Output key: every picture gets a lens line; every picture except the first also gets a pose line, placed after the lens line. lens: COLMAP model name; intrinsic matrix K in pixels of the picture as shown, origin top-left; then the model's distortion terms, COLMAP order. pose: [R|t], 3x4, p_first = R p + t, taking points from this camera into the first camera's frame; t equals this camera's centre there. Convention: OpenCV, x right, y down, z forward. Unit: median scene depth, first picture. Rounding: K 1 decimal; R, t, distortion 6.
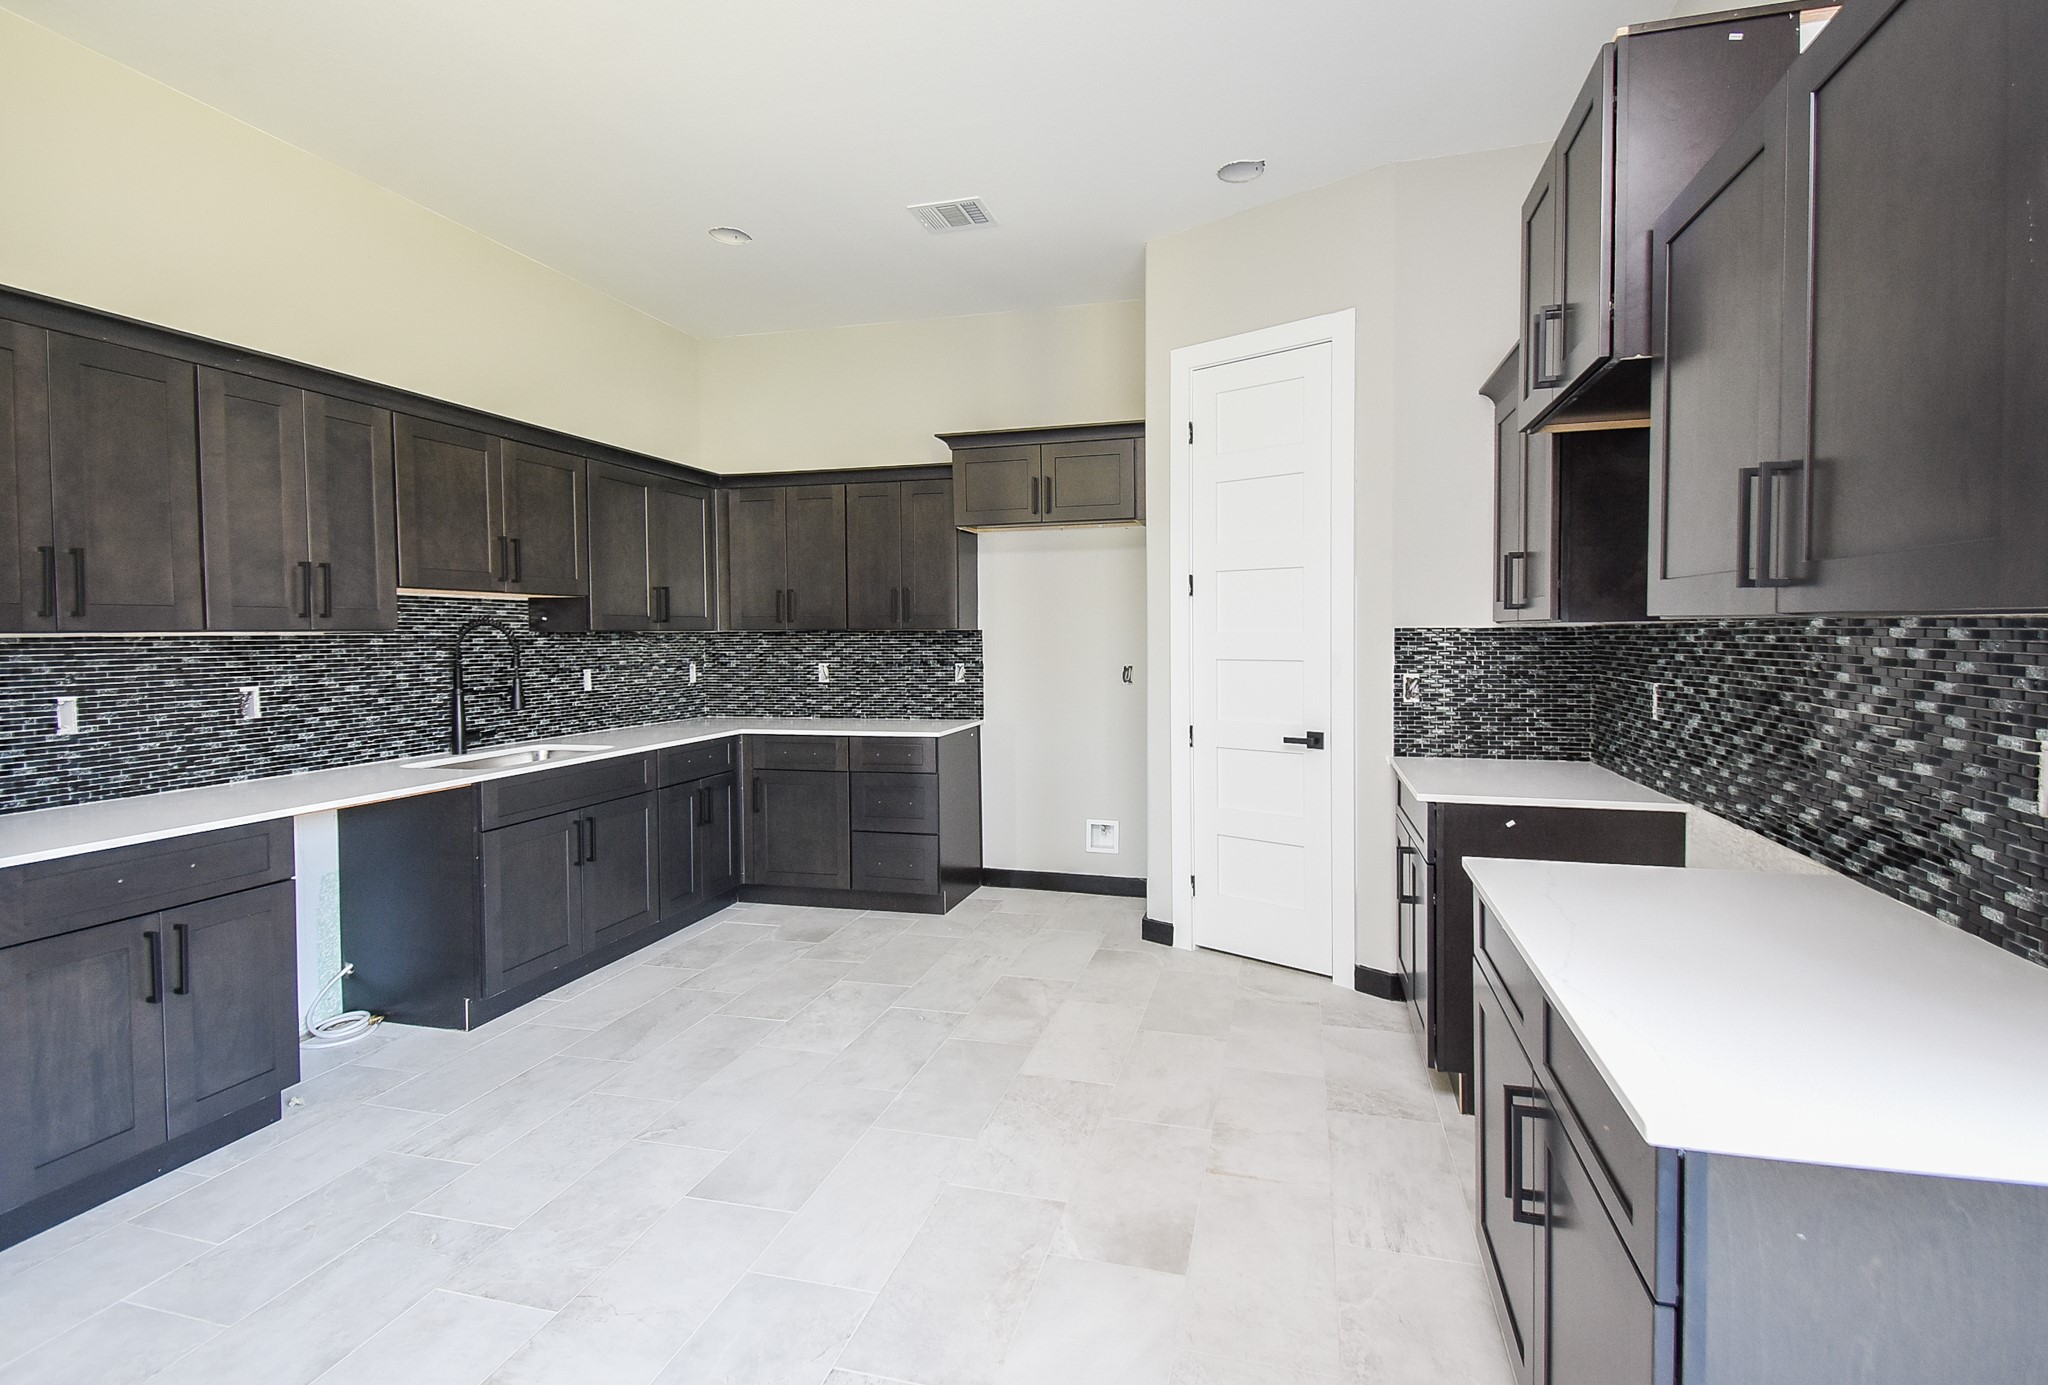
lens RADIAL K [[958.2, 0, 1035.9], [0, 958.2, 658.2], [0, 0, 1]] dist [0.034884, -0.000190]
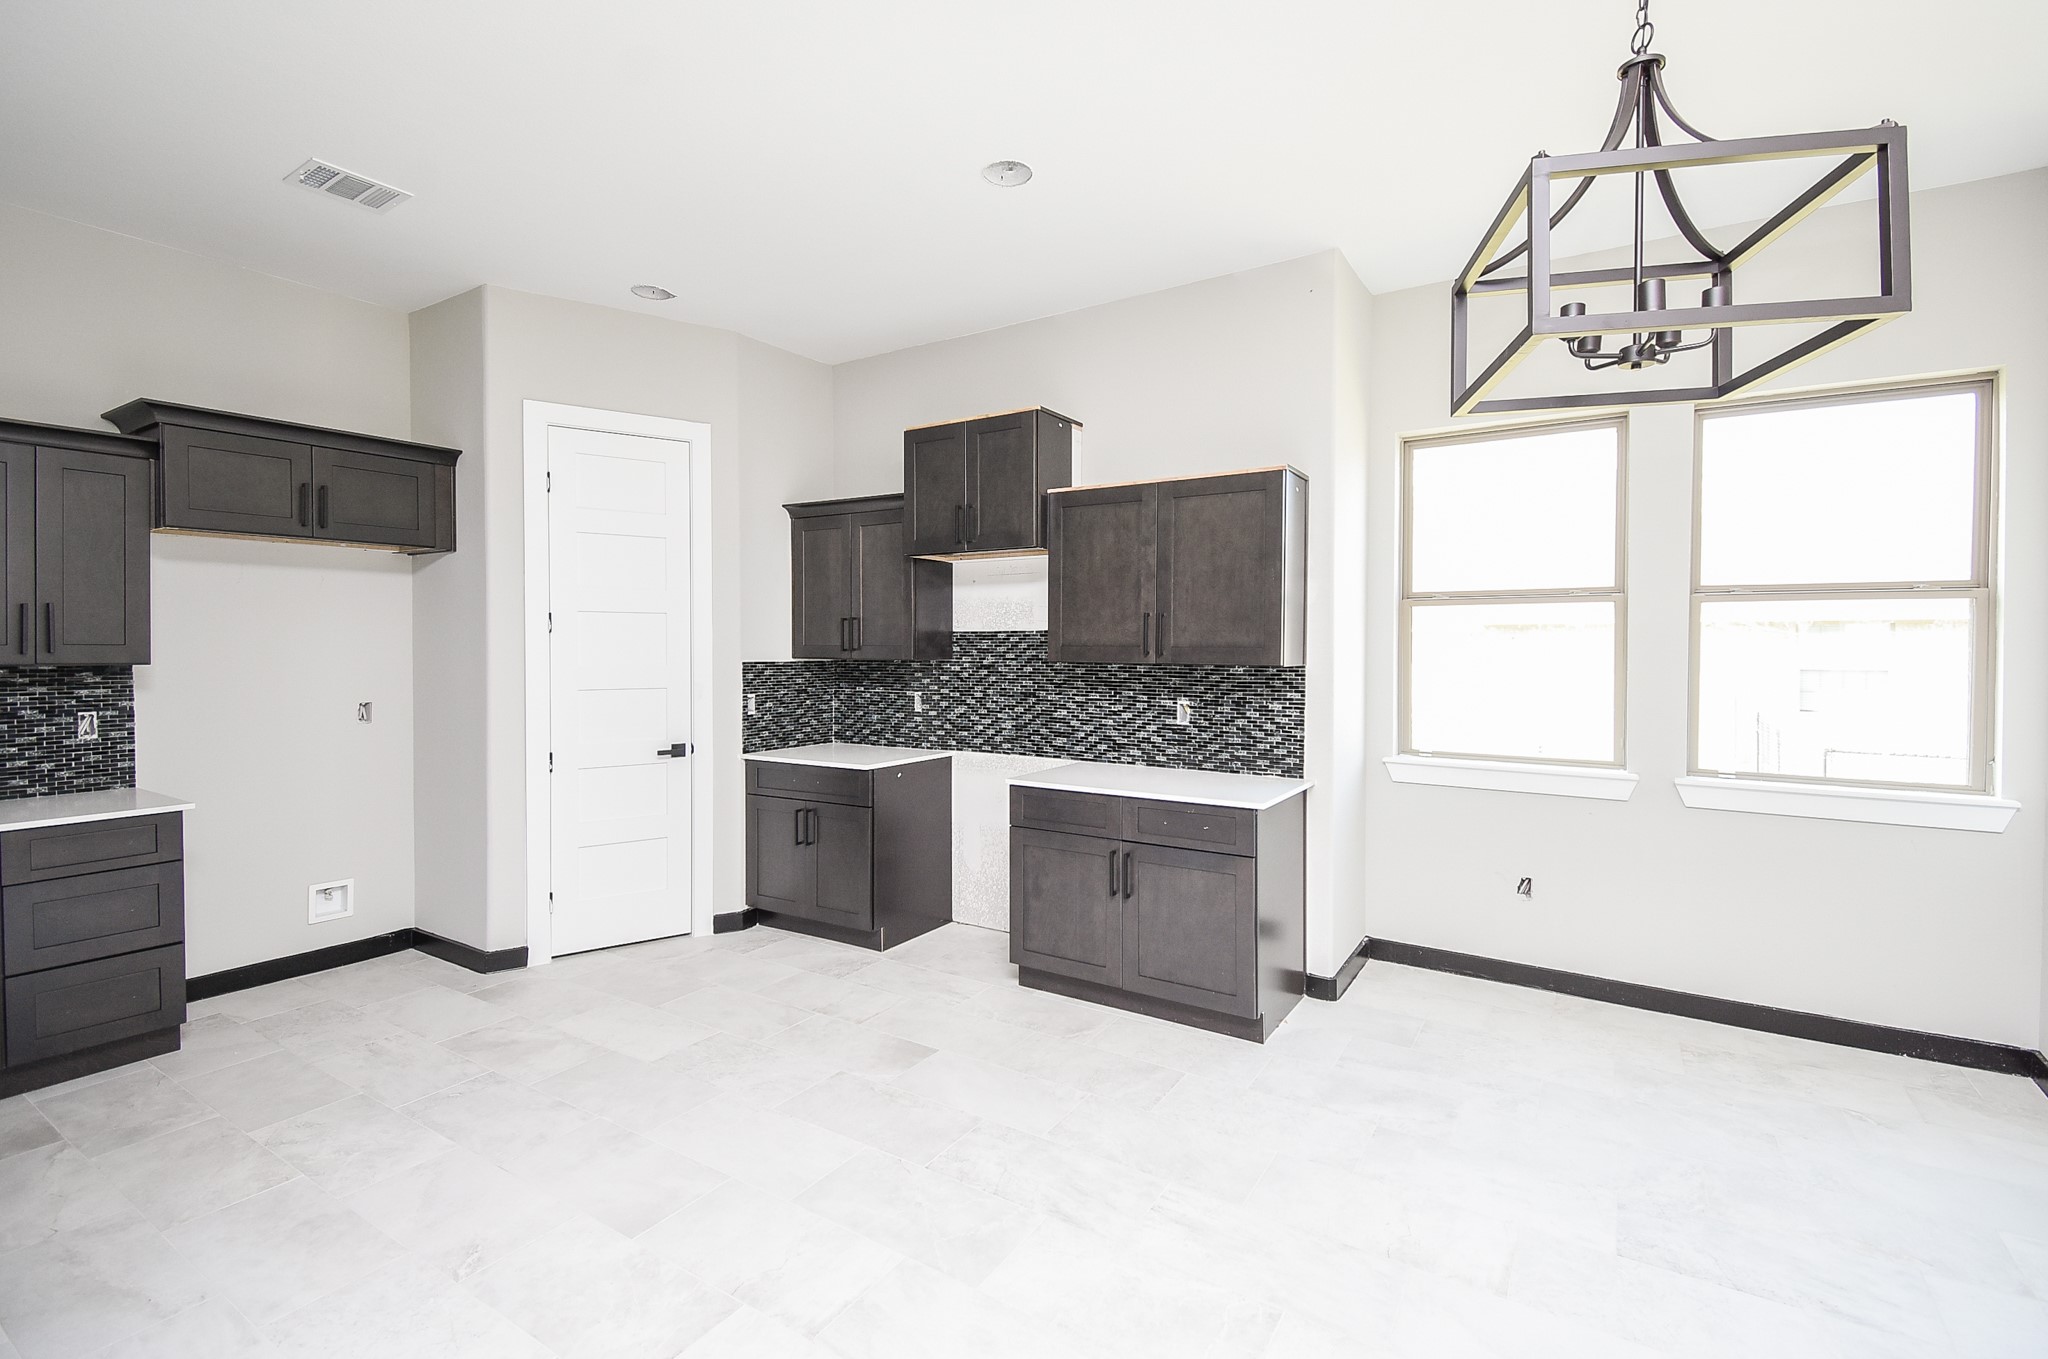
lens RADIAL K [[910.2, 0, 1029.8], [0, 910.2, 652.6], [0, 0, 1]] dist [0.040217, -0.025321]
pose [[0.302202, 0.000727, 0.953244, -0.739736], [0.023544, 0.999689, -0.008226, -0.023407], [-0.952953, 0.024929, 0.302091, 0.194609]]
